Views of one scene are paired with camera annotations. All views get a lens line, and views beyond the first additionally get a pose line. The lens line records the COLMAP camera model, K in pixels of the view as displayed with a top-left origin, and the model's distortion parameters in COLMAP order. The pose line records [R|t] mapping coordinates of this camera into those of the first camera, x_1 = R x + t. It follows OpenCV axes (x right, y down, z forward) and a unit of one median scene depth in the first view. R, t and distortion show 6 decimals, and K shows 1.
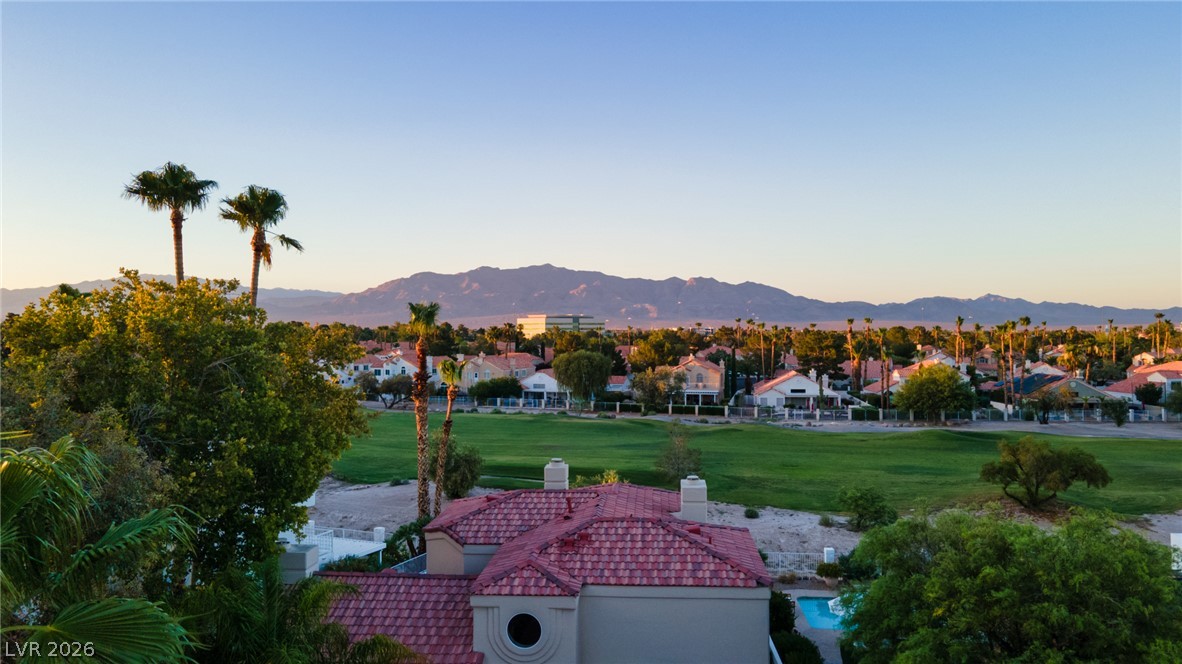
lens RADIAL K [[865.2, 0, 591.0], [0, 865.2, 332.0], [0, 0, 1]] dist [0.020262, 0.048657]
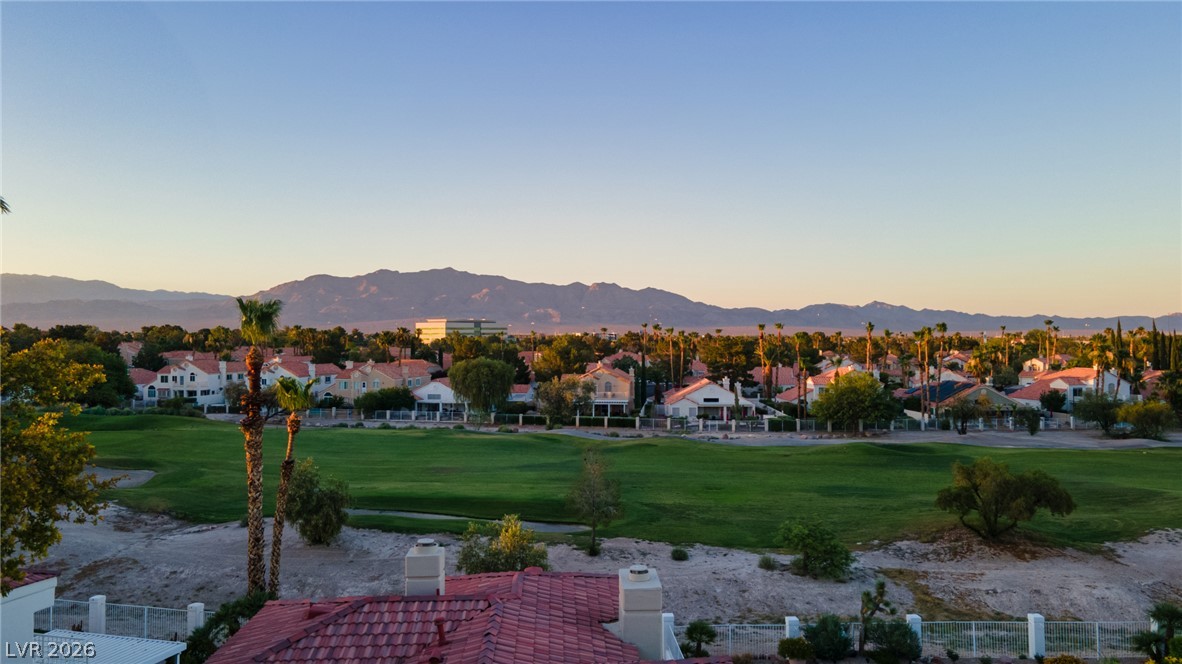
lens RADIAL K [[865.2, 0, 591.0], [0, 865.2, 332.0], [0, 0, 1]] dist [0.020262, 0.048657]
pose [[0.993698, 0.002440, 0.112065, 0.002210], [-0.001803, 0.999982, -0.005787, -0.000875], [-0.112077, 0.005549, 0.993684, 0.080076]]
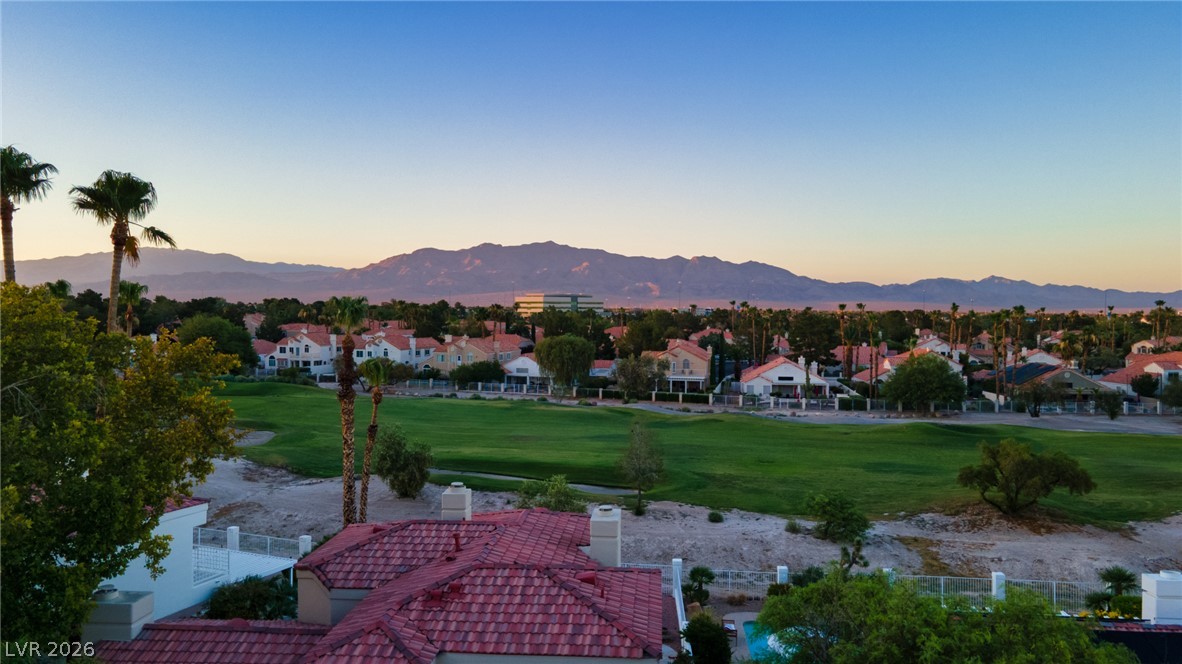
lens RADIAL K [[865.2, 0, 591.0], [0, 865.2, 332.0], [0, 0, 1]] dist [0.020262, 0.048657]
pose [[0.999943, 0.010430, -0.002482, 0.022892], [-0.010363, 0.999621, 0.025487, -0.007616], [0.002747, -0.025460, 0.999672, 0.026053]]
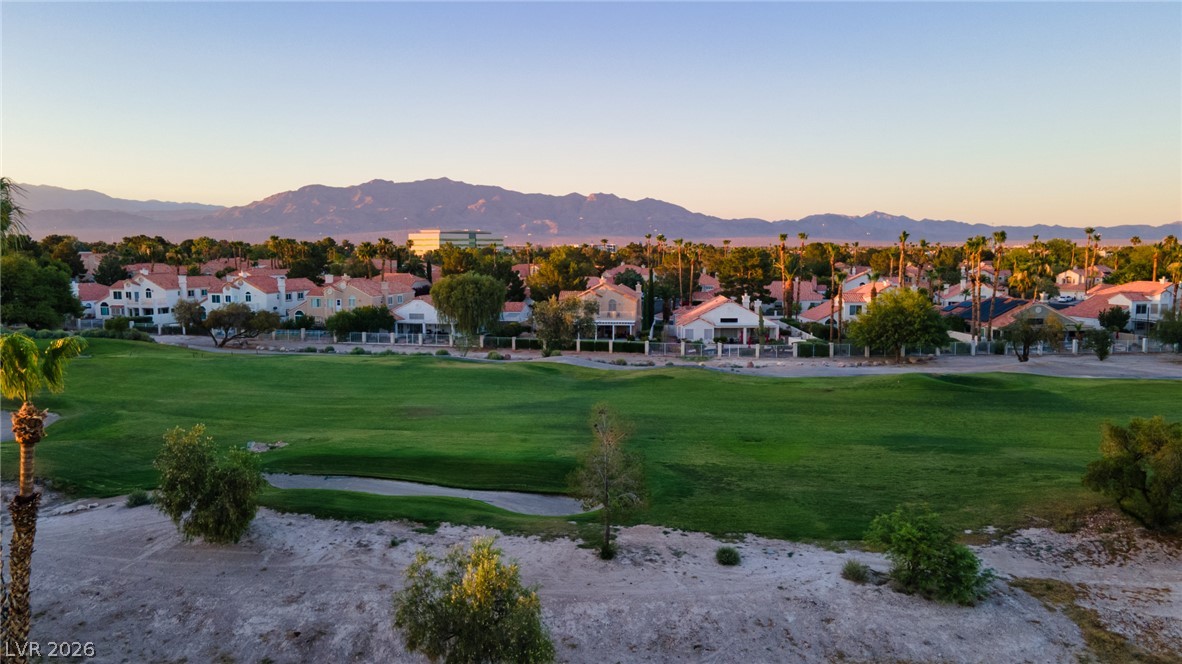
lens RADIAL K [[865.2, 0, 591.0], [0, 865.2, 332.0], [0, 0, 1]] dist [0.020262, 0.048657]
pose [[0.993408, -0.010201, 0.114175, 0.011265], [-0.000827, 0.995369, 0.096126, -0.001204], [-0.114626, -0.095587, 0.988799, 0.202030]]
